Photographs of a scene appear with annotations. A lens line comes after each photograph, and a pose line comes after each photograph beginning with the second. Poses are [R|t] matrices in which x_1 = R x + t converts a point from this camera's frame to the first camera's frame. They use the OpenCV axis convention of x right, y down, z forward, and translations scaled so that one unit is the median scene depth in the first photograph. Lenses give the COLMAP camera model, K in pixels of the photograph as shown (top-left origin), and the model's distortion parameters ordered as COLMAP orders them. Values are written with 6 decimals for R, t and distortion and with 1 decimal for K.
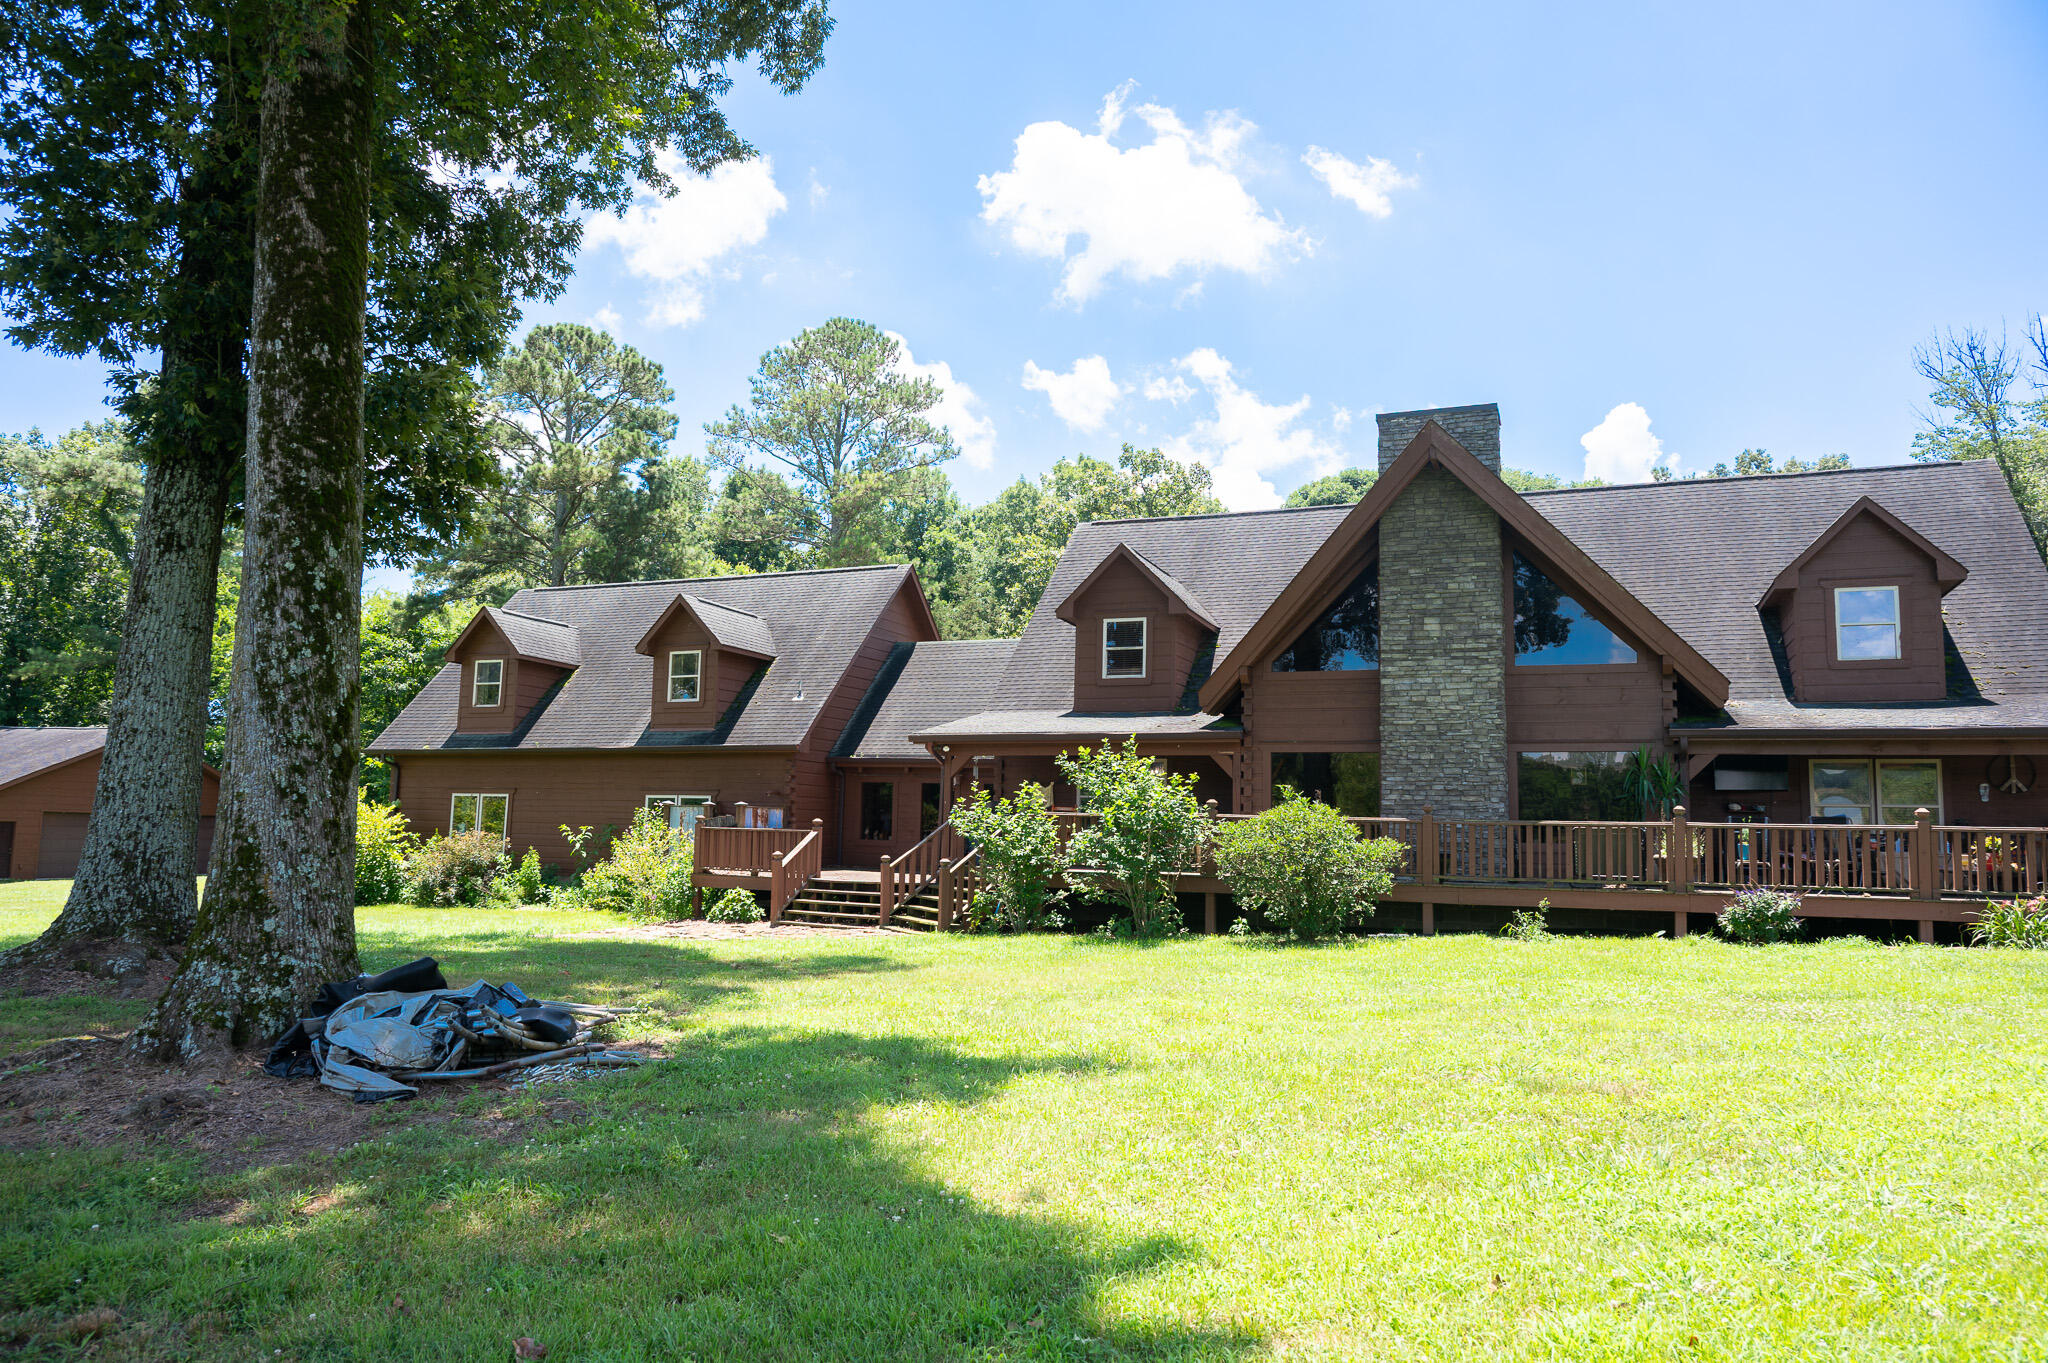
lens RADIAL K [[1364.0, 0, 1073.2], [0, 1364.0, 677.6], [0, 0, 1]] dist [-0.006249, 0.000479]
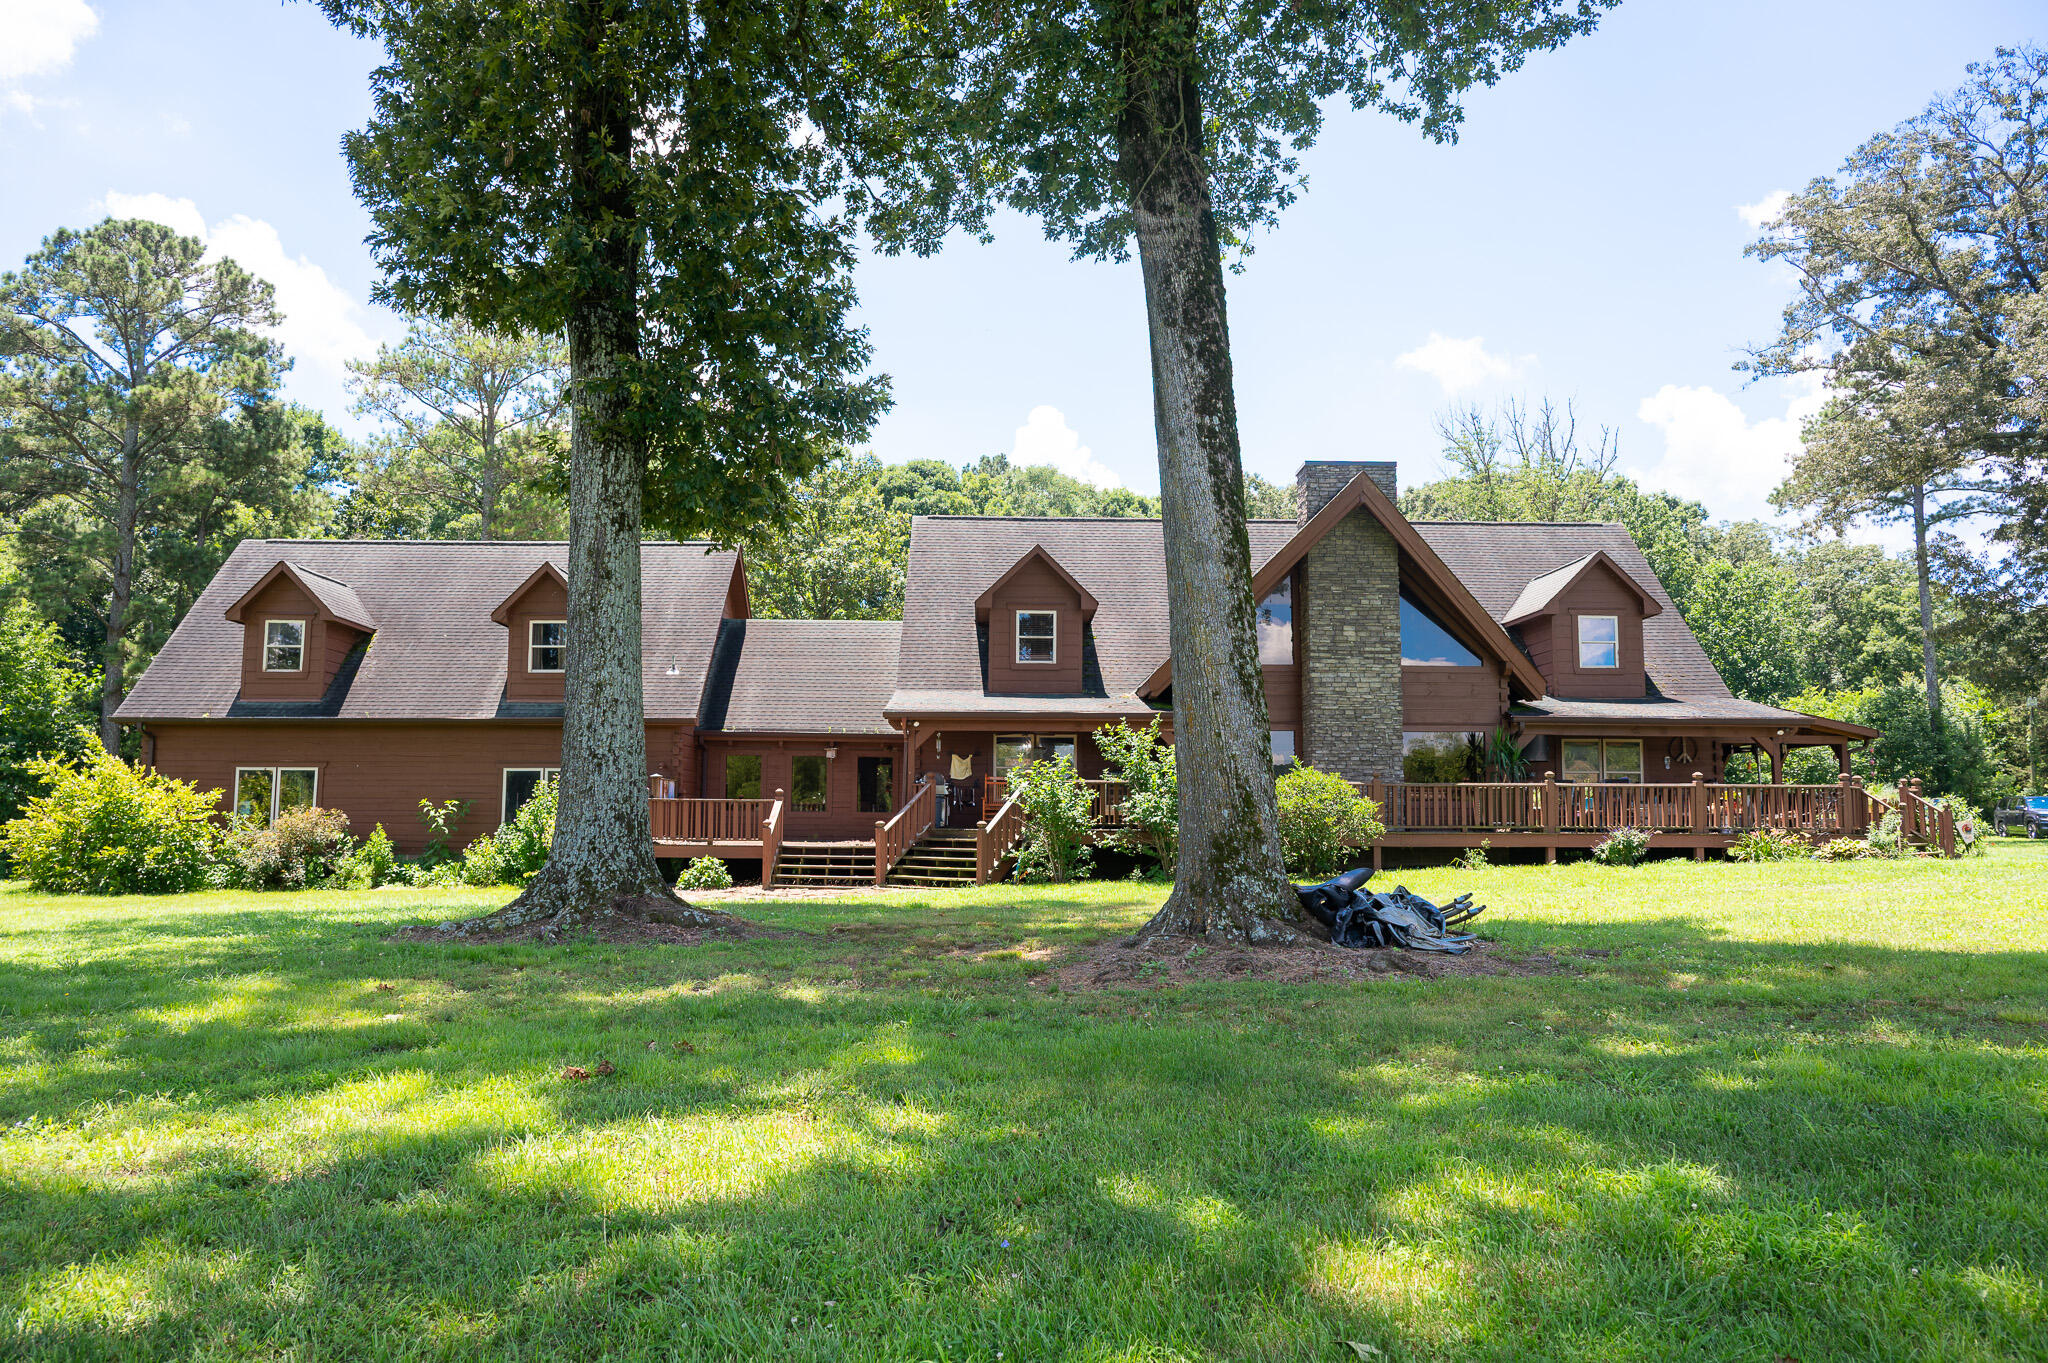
lens RADIAL K [[1403.4, 0, 1024.0], [0, 1403.4, 681.5], [0, 0, 1]] dist [-0.005985, 0.000210]
pose [[0.914730, 0.023026, 0.403410, -0.537475], [-0.031238, 0.999417, 0.013786, -0.000538], [-0.402857, -0.025212, 0.914916, -0.078834]]
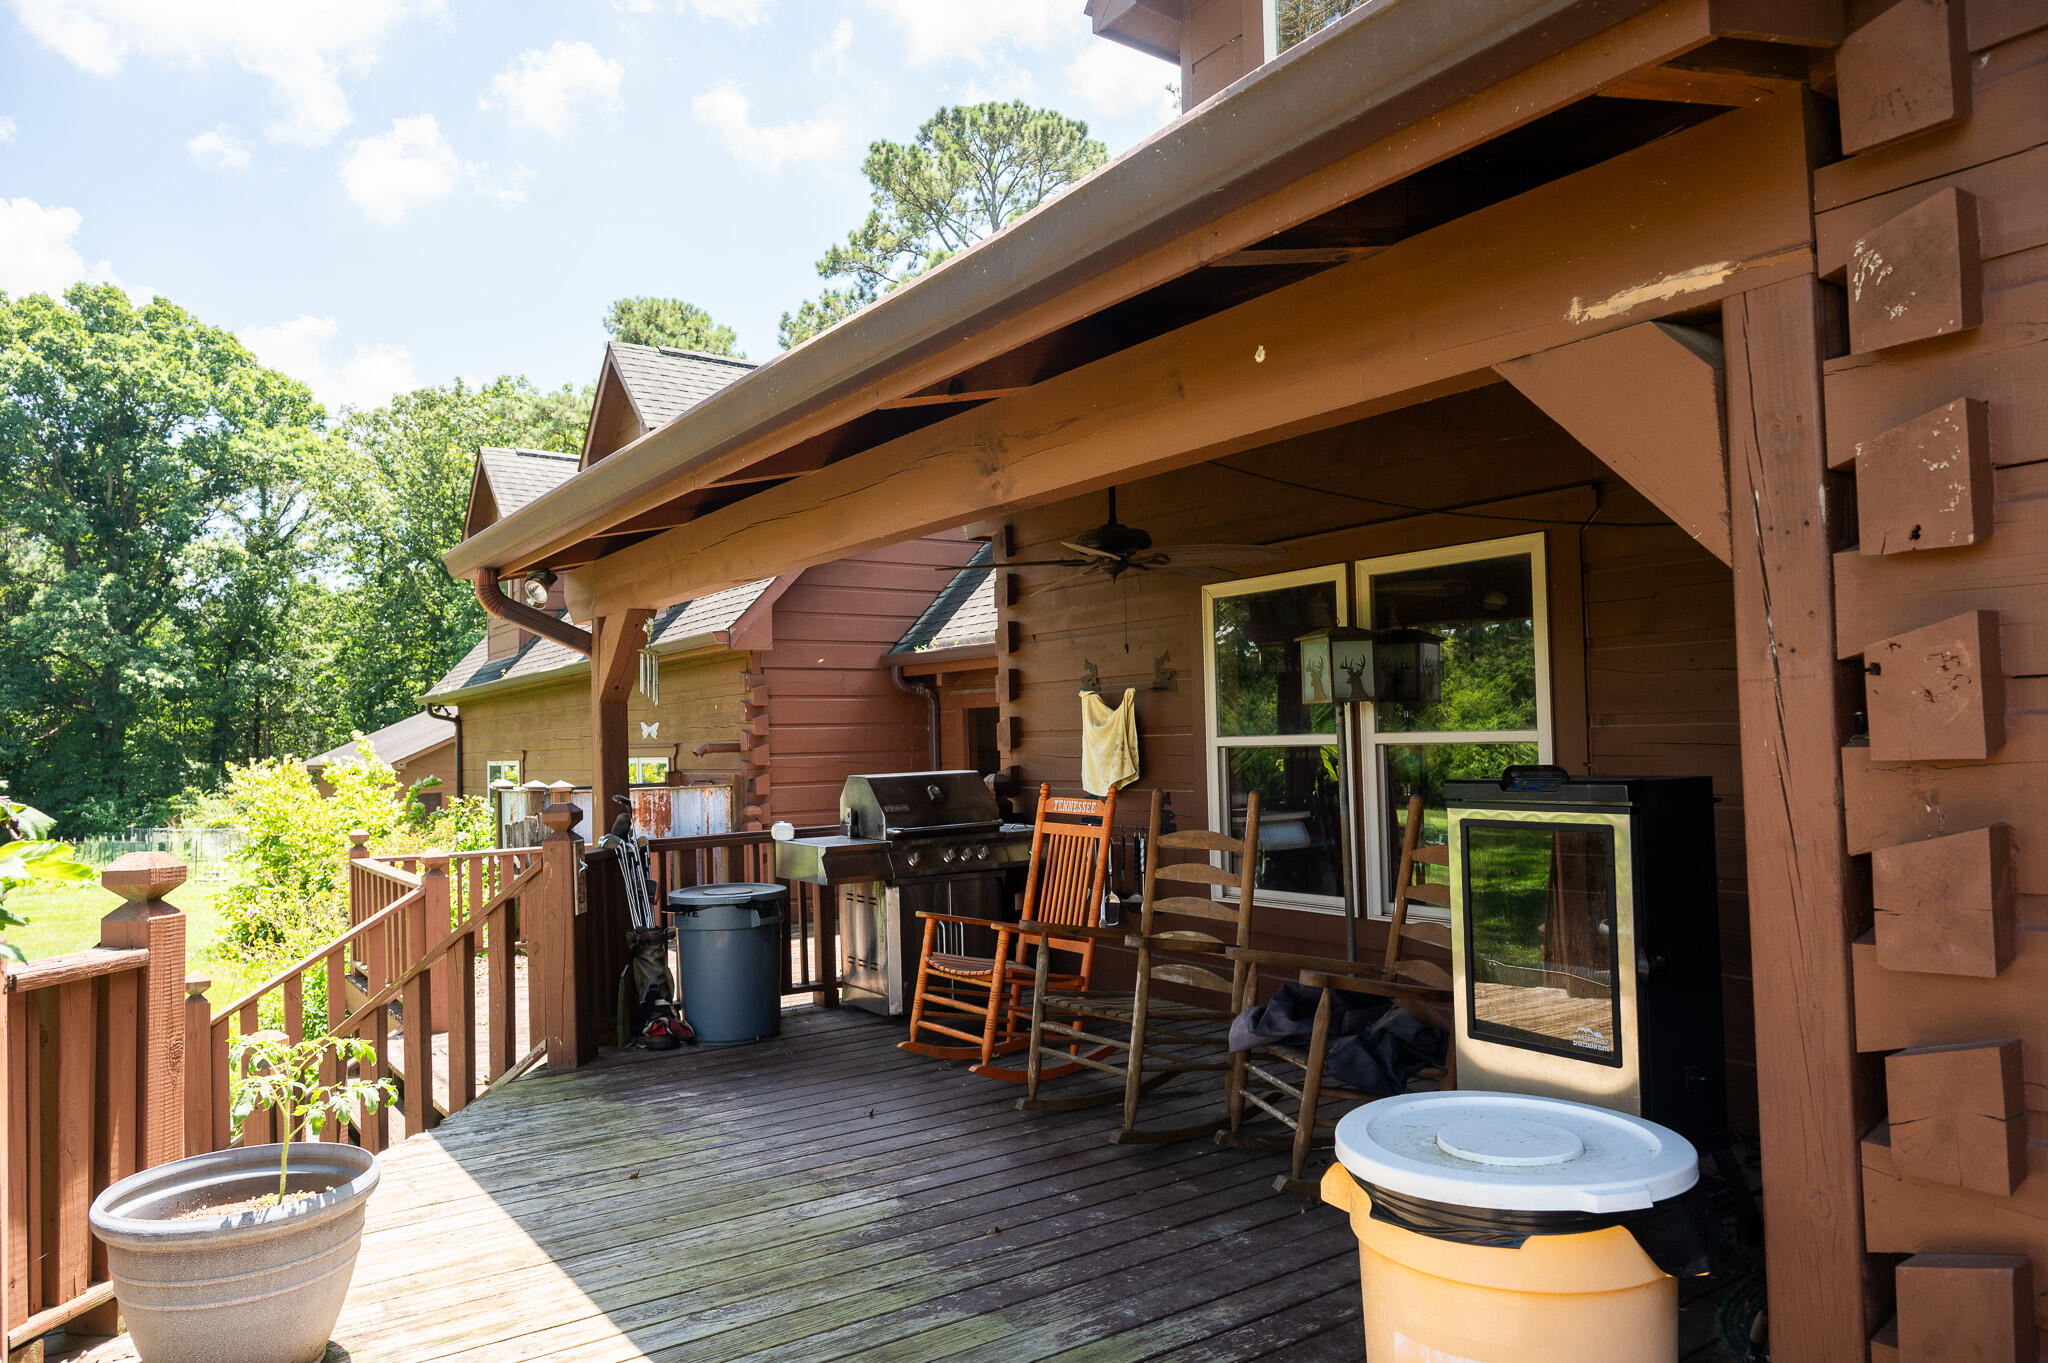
lens RADIAL K [[1364.0, 0, 1073.2], [0, 1364.0, 677.6], [0, 0, 1]] dist [-0.006249, 0.000479]
pose [[0.841656, -0.064611, -0.536135, 0.135315], [0.100953, 0.994139, 0.038675, 0.078322], [0.530494, -0.086676, 0.843246, 0.959559]]
